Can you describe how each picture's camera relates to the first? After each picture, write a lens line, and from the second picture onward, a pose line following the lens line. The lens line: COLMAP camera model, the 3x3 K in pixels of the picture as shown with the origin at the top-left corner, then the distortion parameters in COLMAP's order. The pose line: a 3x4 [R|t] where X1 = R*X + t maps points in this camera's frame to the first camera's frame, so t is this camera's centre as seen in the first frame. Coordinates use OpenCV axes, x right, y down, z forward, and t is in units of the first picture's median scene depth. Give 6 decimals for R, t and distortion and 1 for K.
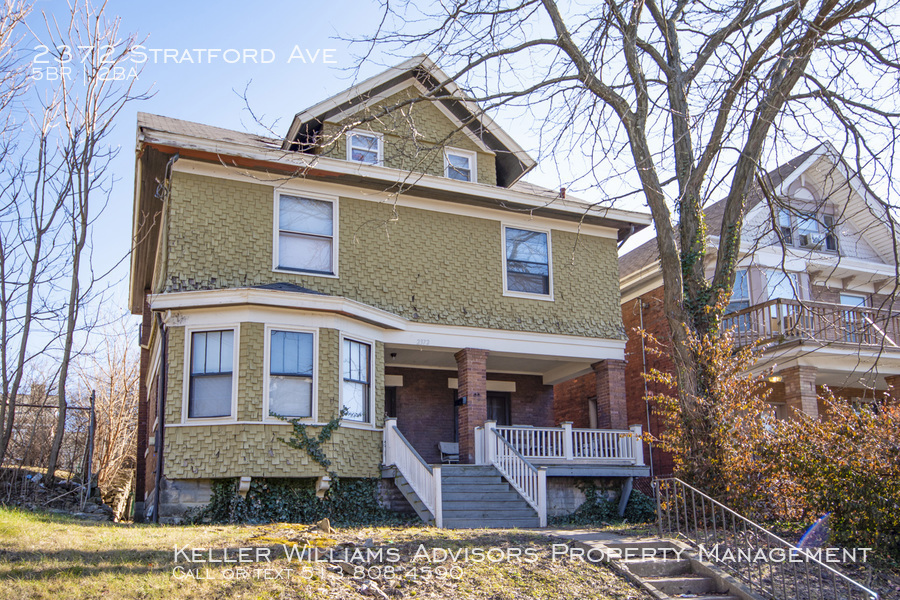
lens RADIAL K [[634.6, 0, 449.9], [0, 634.6, 299.1], [0, 0, 1]] dist [0.001330, -0.000731]
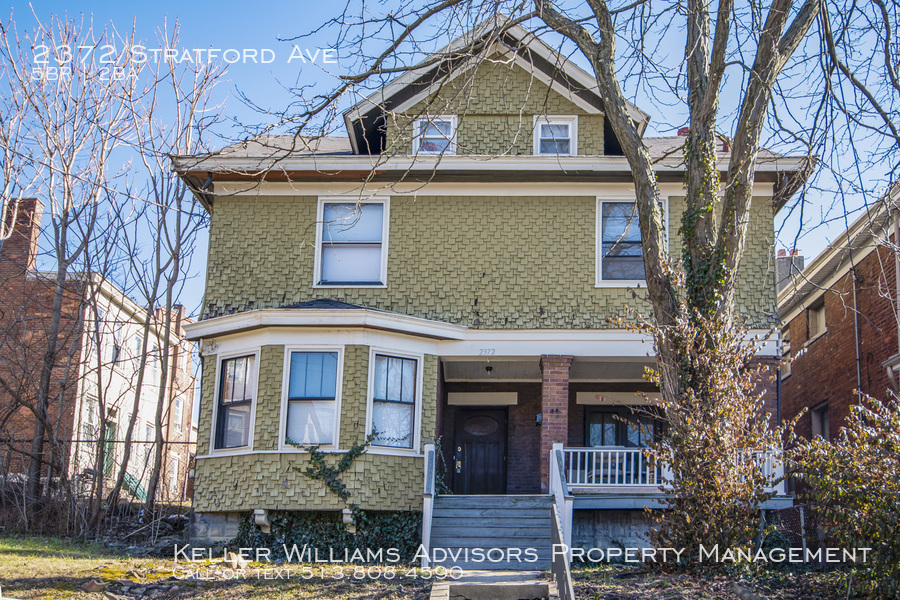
lens RADIAL K [[746.6, 0, 449.9], [0, 746.6, 300.7], [0, 0, 1]] dist [0.008775, 0.005885]
pose [[0.935955, -0.096842, -0.338540, 0.273770], [0.094868, 0.995237, -0.022415, 0.018288], [0.339099, -0.011137, 0.940685, 0.043788]]
